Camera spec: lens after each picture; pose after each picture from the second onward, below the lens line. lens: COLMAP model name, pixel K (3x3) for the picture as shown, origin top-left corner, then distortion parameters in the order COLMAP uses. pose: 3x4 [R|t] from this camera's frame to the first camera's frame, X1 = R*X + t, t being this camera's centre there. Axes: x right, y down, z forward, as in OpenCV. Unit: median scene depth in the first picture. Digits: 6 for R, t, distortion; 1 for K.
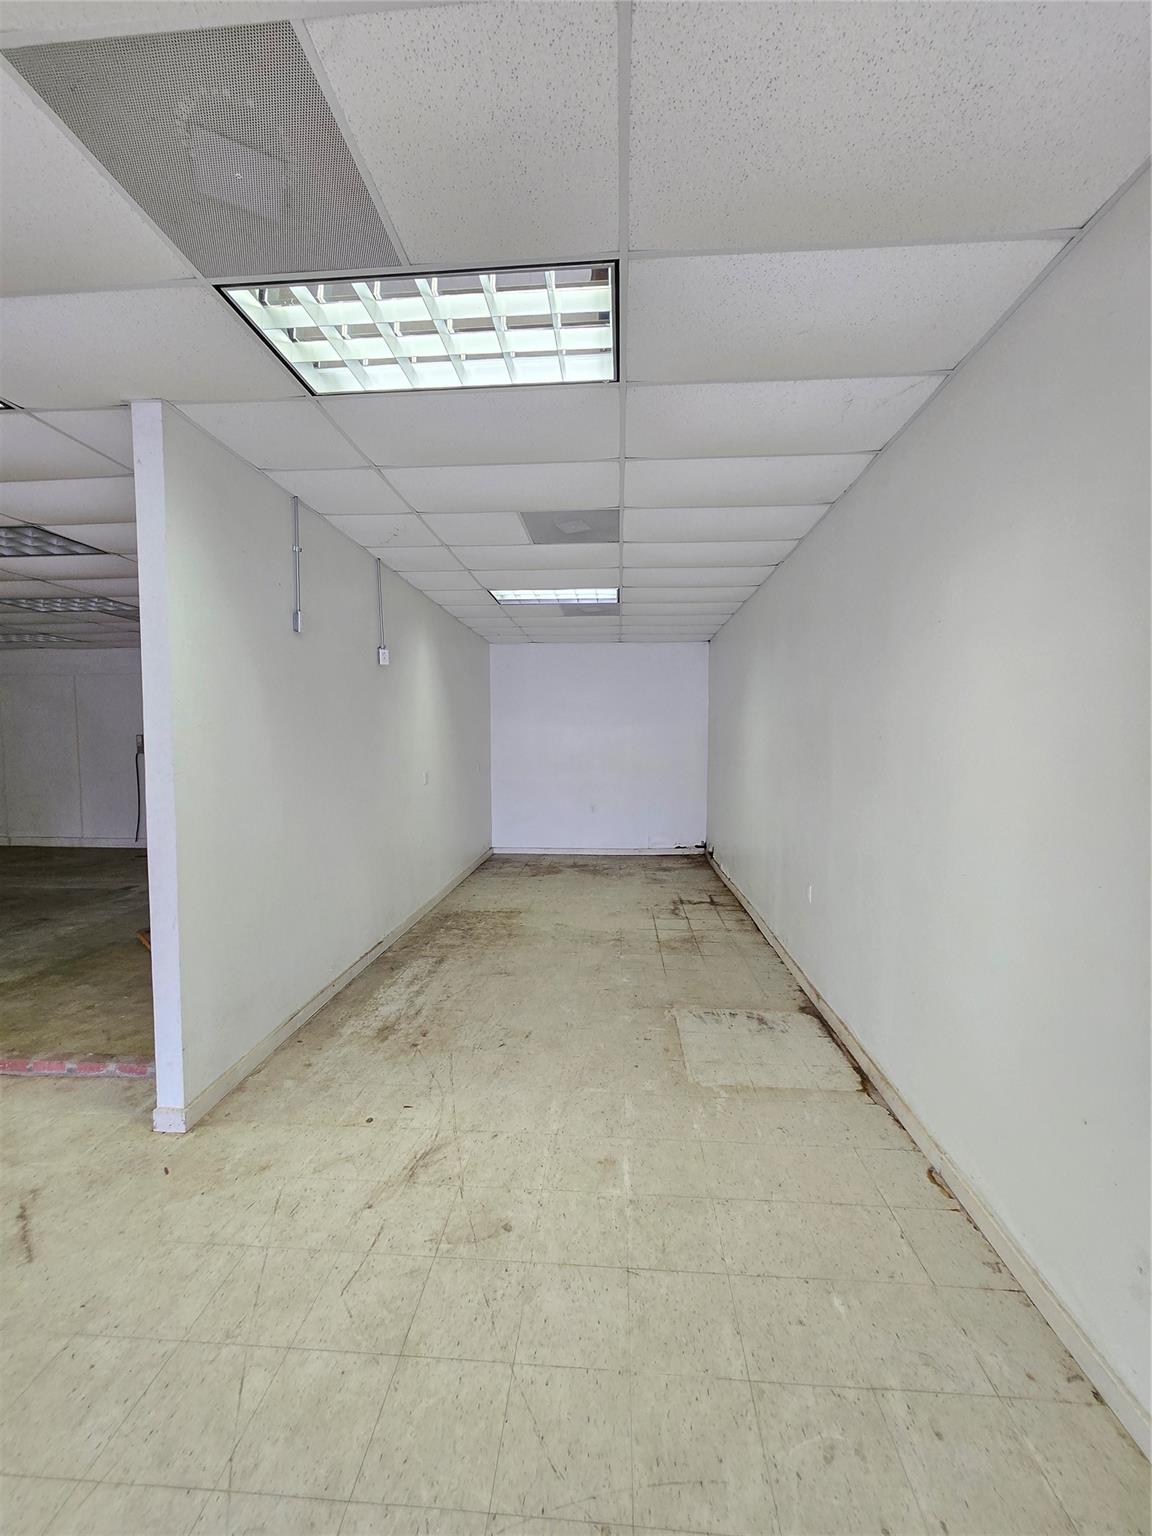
lens RADIAL K [[600.7, 0, 576.0], [0, 600.7, 768.0], [0, 0, 1]] dist [0.000795, -0.000320]
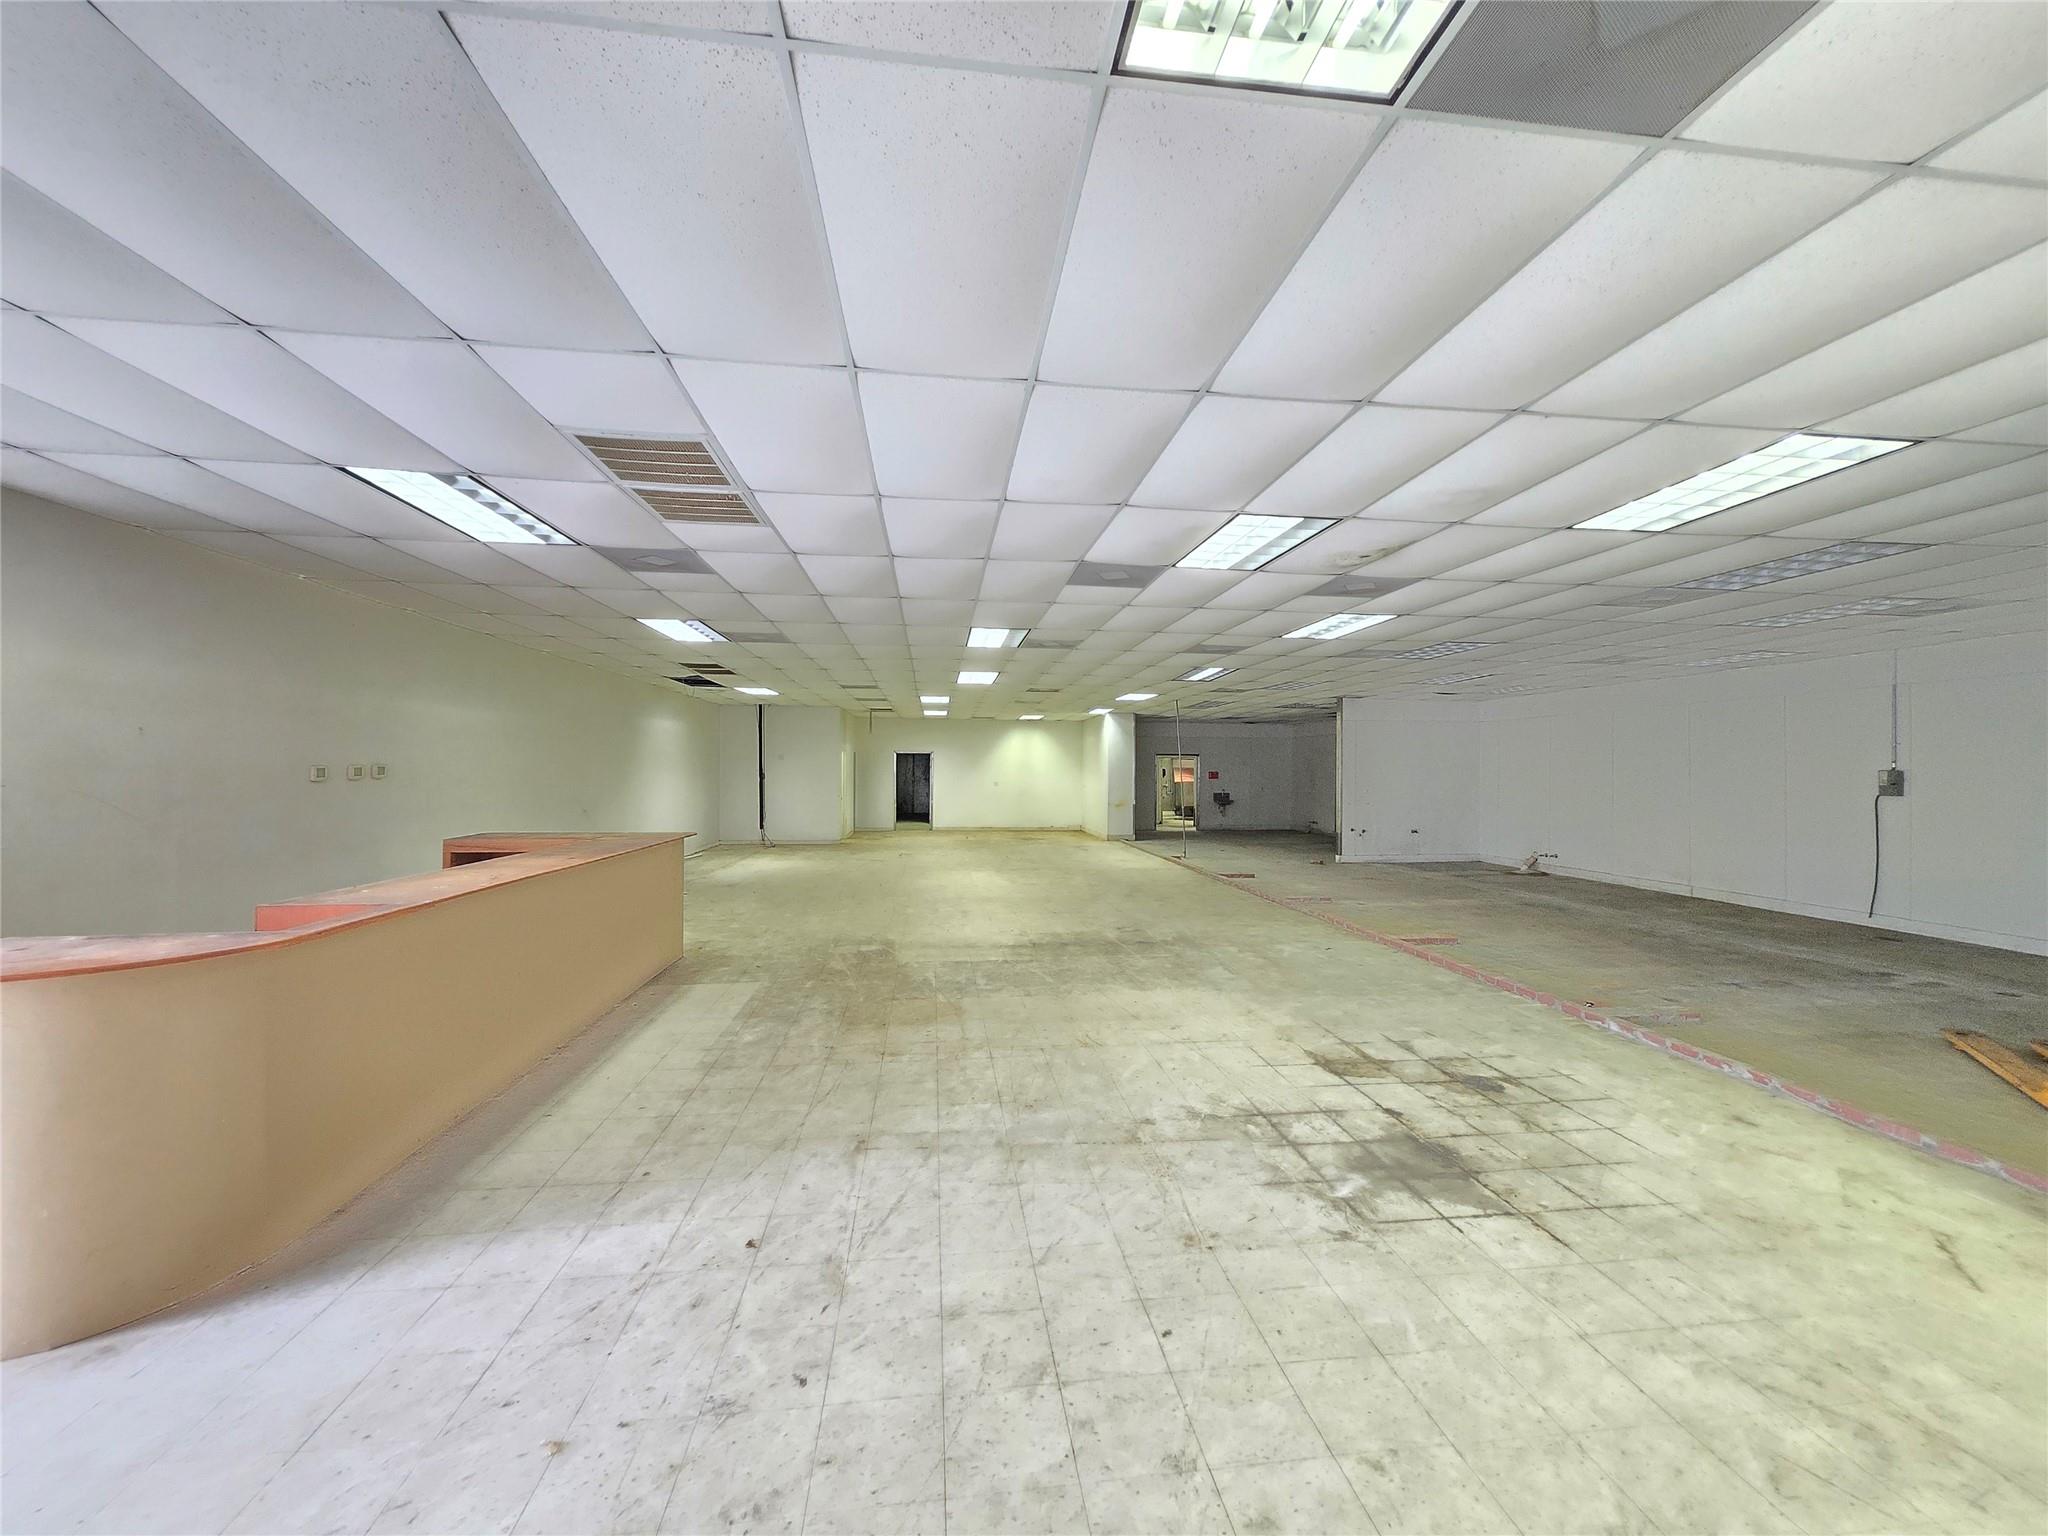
lens RADIAL K [[801.0, 0, 1030.0], [0, 801.0, 766.9], [0, 0, 1]] dist [0.000795, -0.000320]
pose [[0.191354, -0.004797, -0.981509, 0.038854], [-0.055389, 0.998342, -0.015677, 0.021000], [0.979957, 0.057365, 0.190771, -0.314507]]
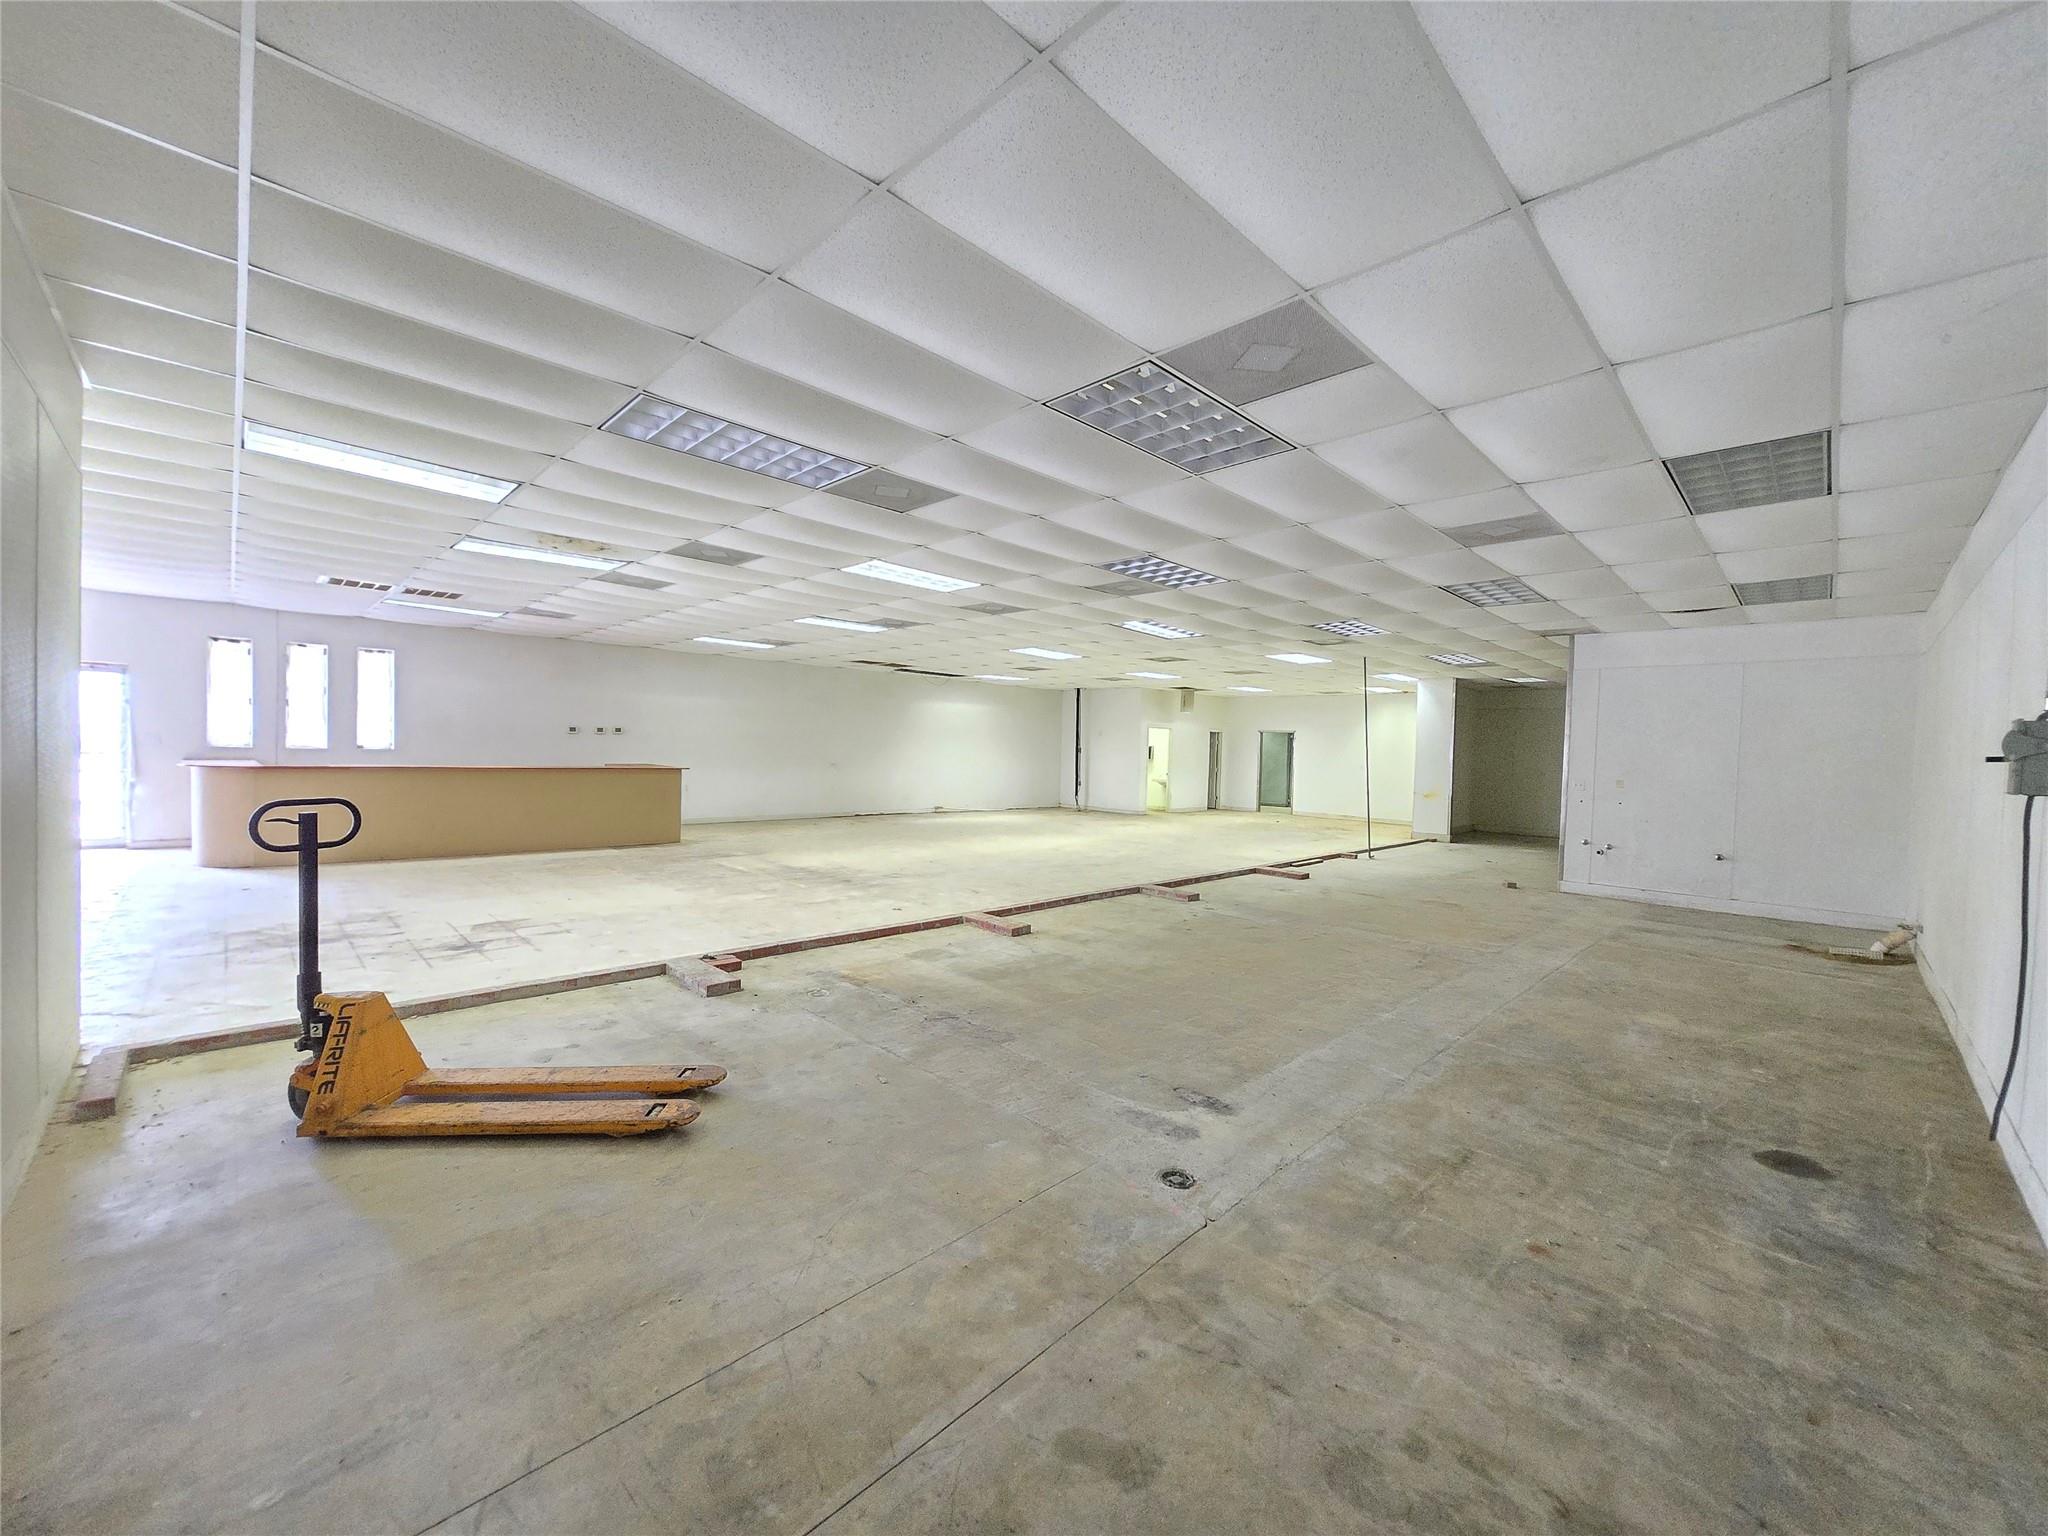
lens RADIAL K [[801.0, 0, 1030.0], [0, 801.0, 766.9], [0, 0, 1]] dist [0.000795, -0.000320]
pose [[-0.655500, -0.000991, -0.755194, -0.346668], [-0.068841, 0.995914, 0.058446, -0.058821], [0.752051, 0.090300, -0.652890, 1.583671]]
